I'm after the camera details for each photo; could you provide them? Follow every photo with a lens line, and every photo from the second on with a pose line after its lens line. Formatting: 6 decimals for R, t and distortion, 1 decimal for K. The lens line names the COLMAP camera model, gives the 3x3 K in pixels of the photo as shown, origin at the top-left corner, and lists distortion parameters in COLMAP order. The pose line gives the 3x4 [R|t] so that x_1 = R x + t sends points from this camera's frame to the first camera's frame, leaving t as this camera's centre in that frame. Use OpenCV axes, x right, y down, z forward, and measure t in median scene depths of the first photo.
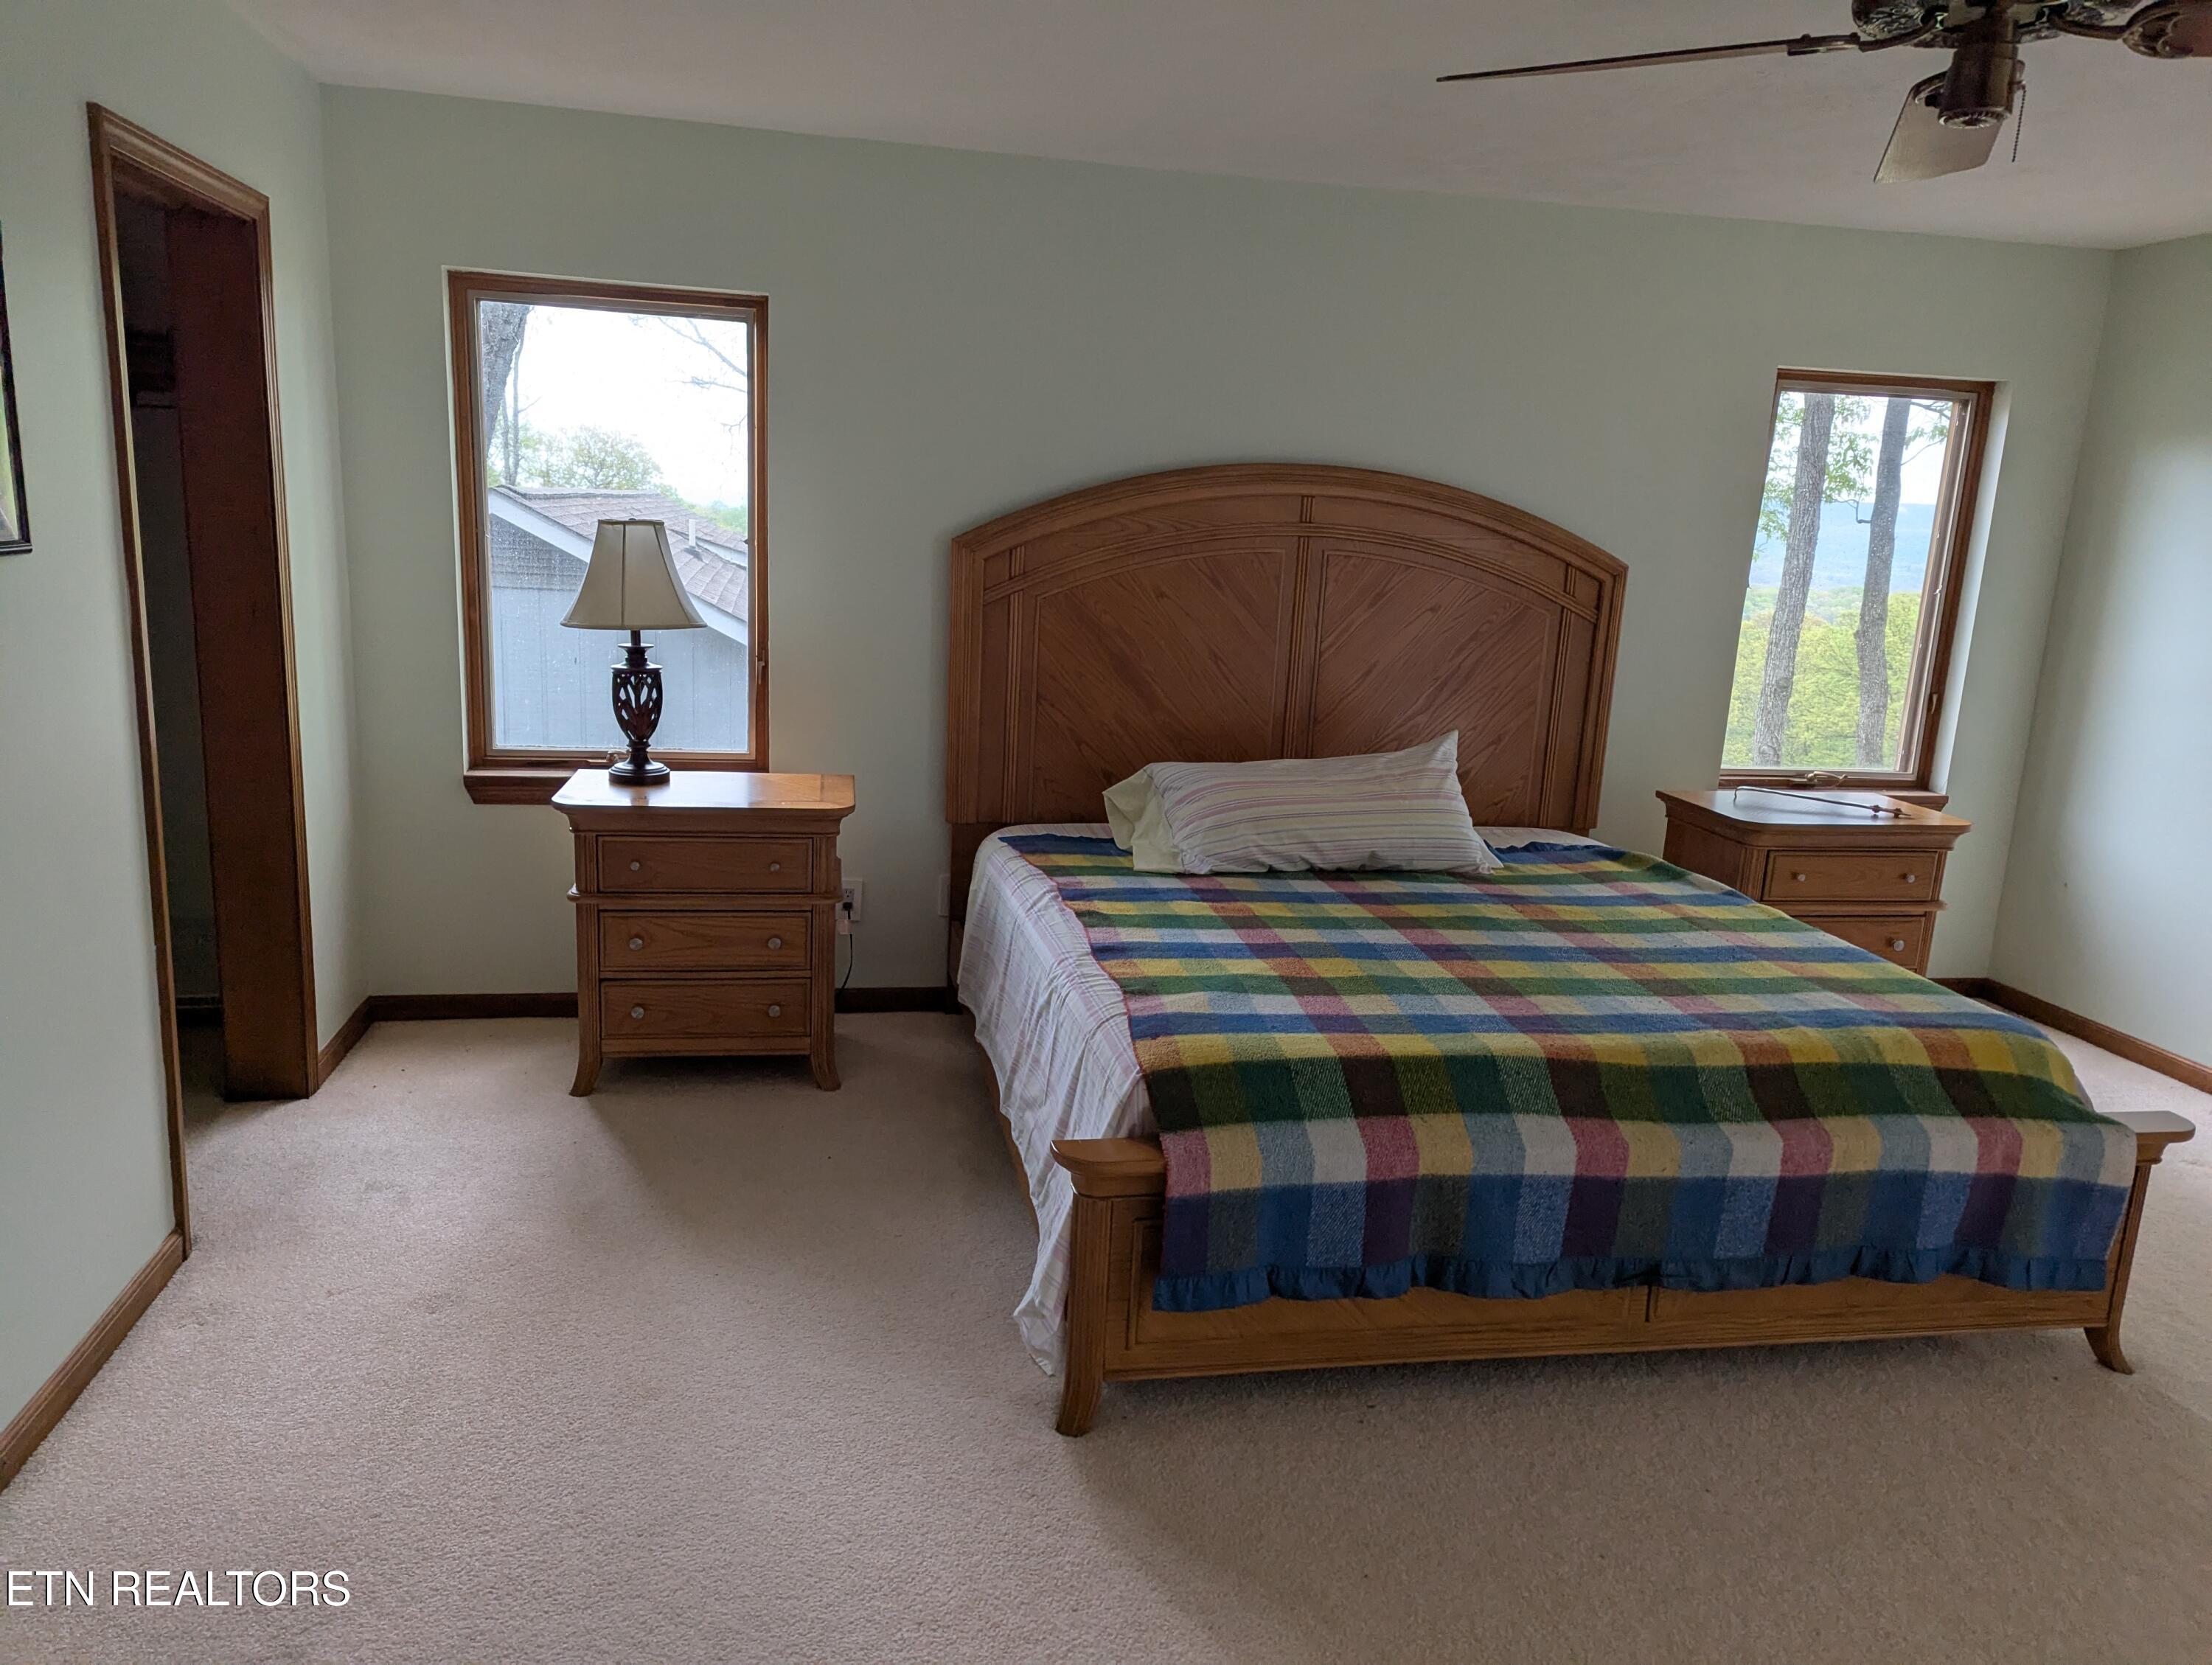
lens RADIAL K [[1539.5, 0, 1097.6], [0, 1539.5, 825.9], [0, 0, 1]] dist [0.074406, -0.061834]
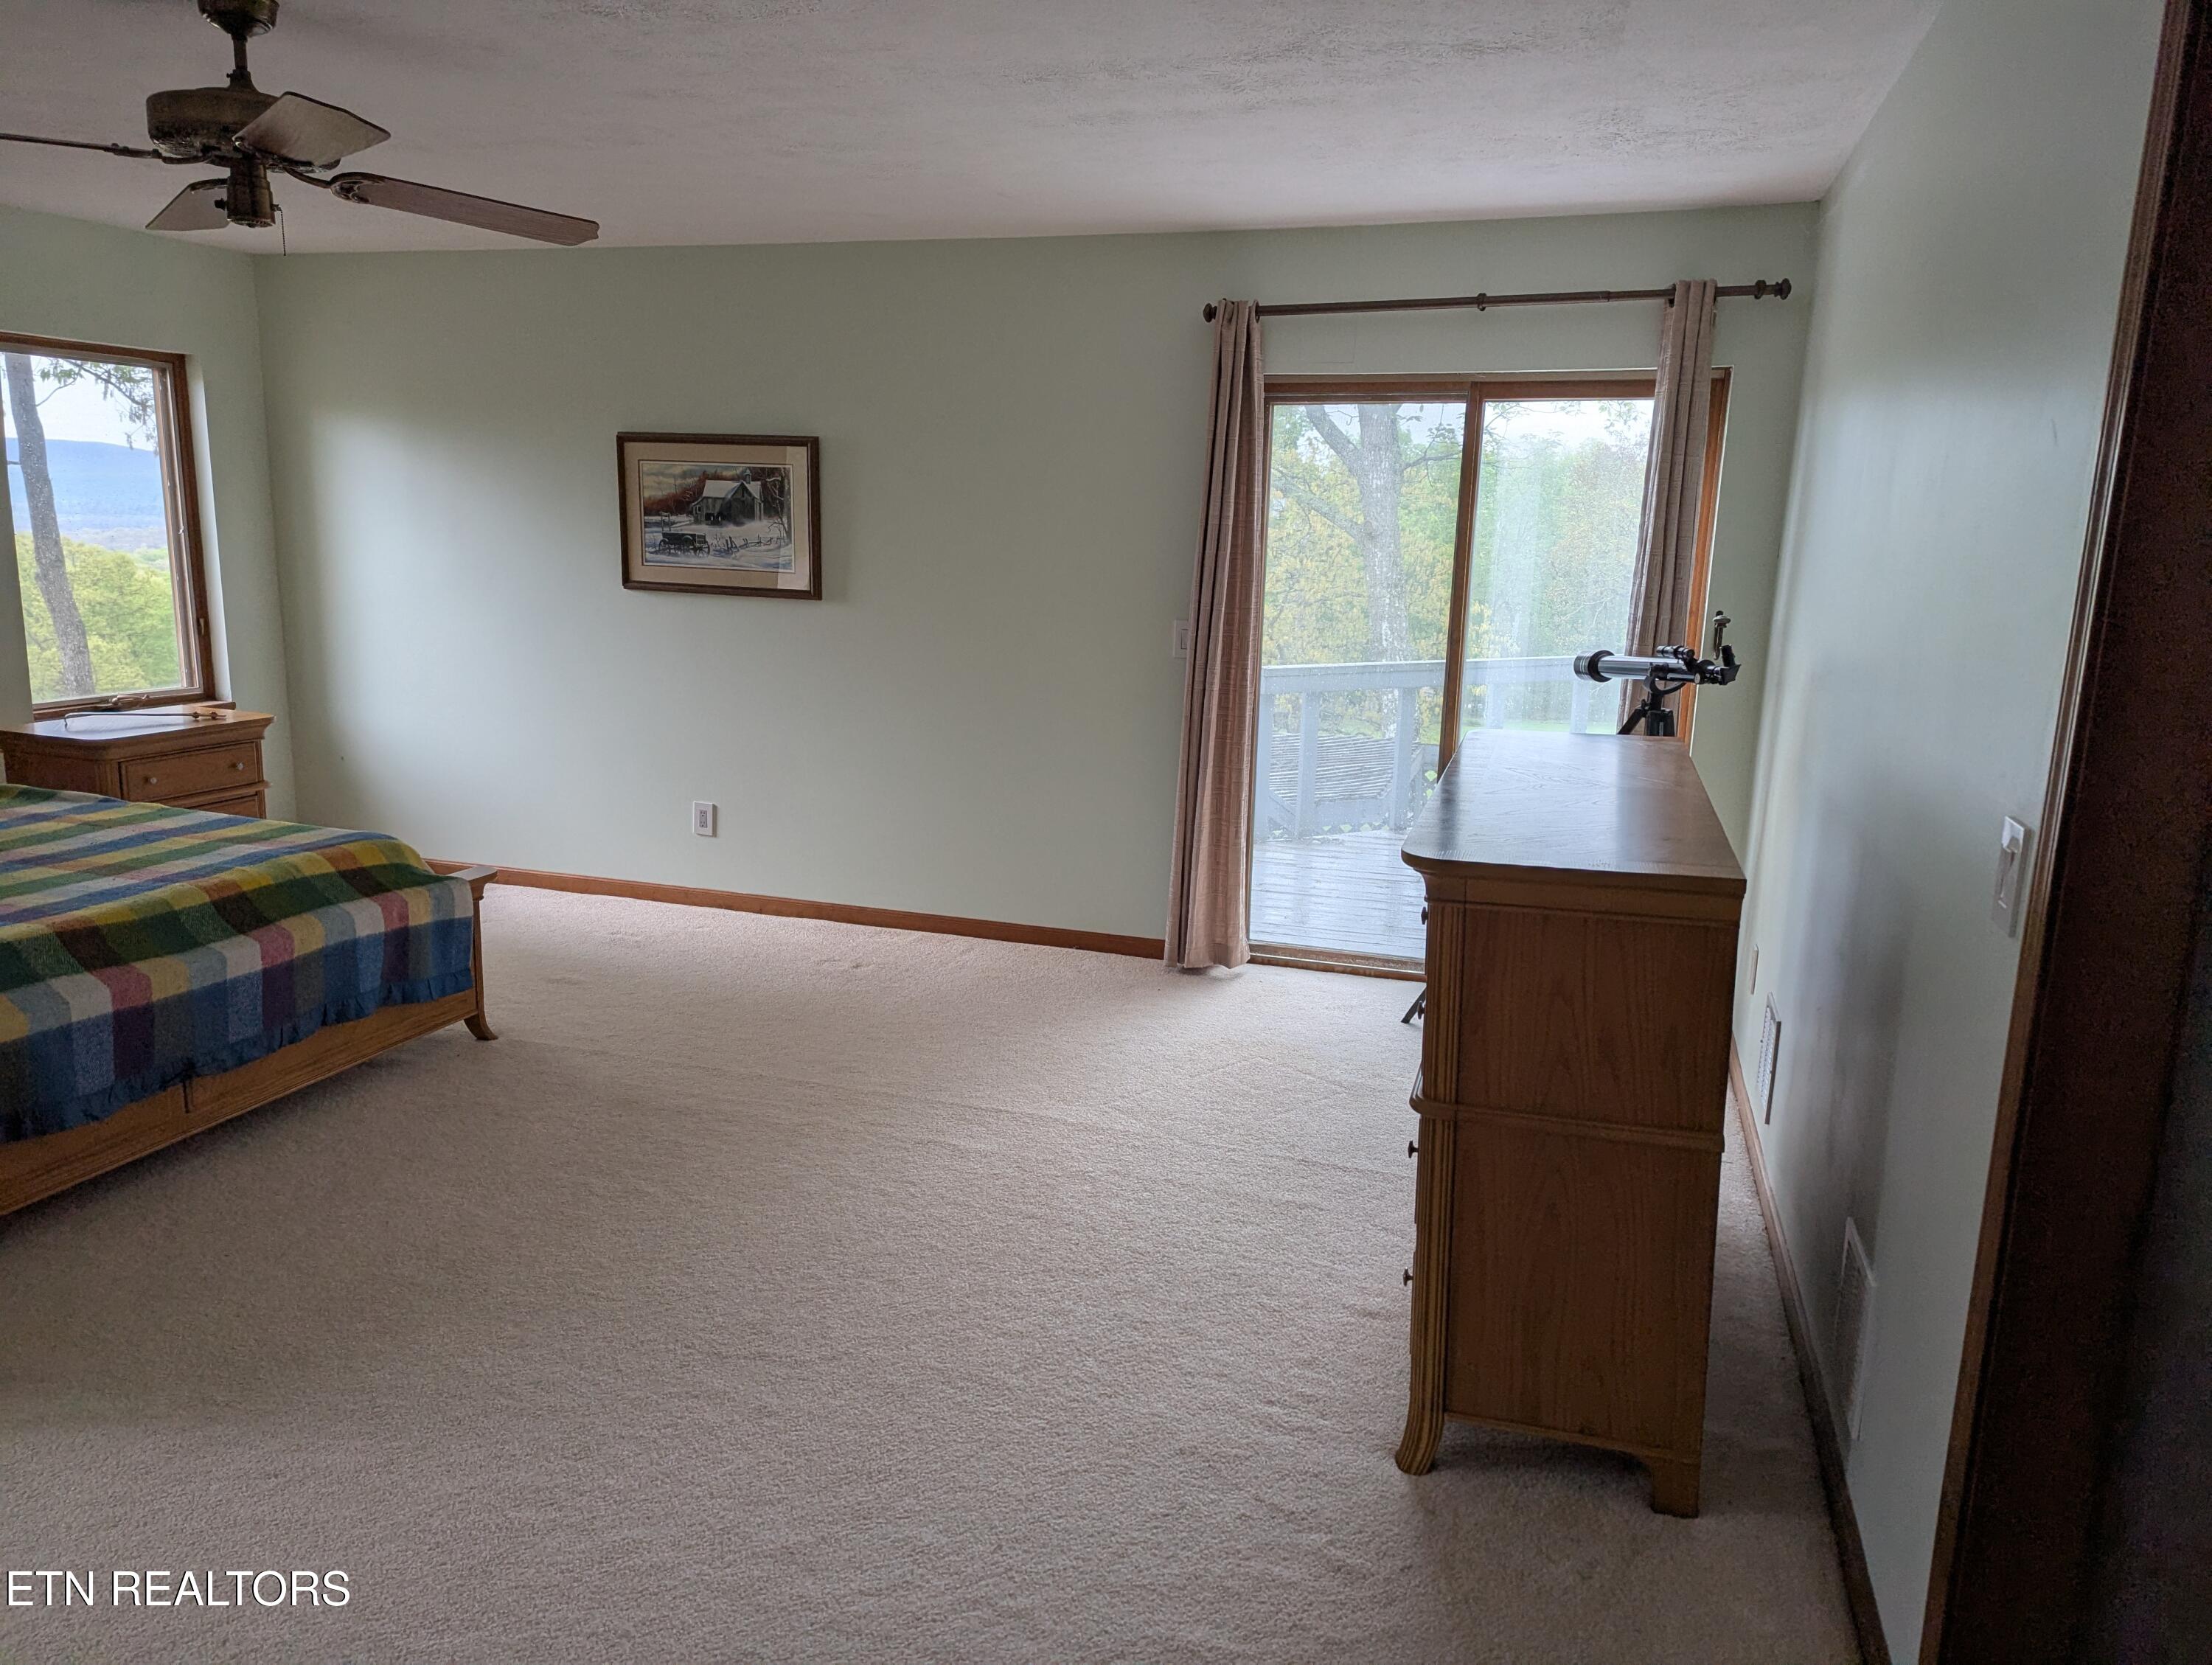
lens RADIAL K [[1539.5, 0, 1115.7], [0, 1539.5, 834.9], [0, 0, 1]] dist [0.074406, -0.061834]
pose [[0.471276, -0.212189, 0.856081, -0.341867], [0.173061, 0.974008, 0.146148, 0.039118], [-0.864840, 0.079278, 0.495748, -0.313844]]
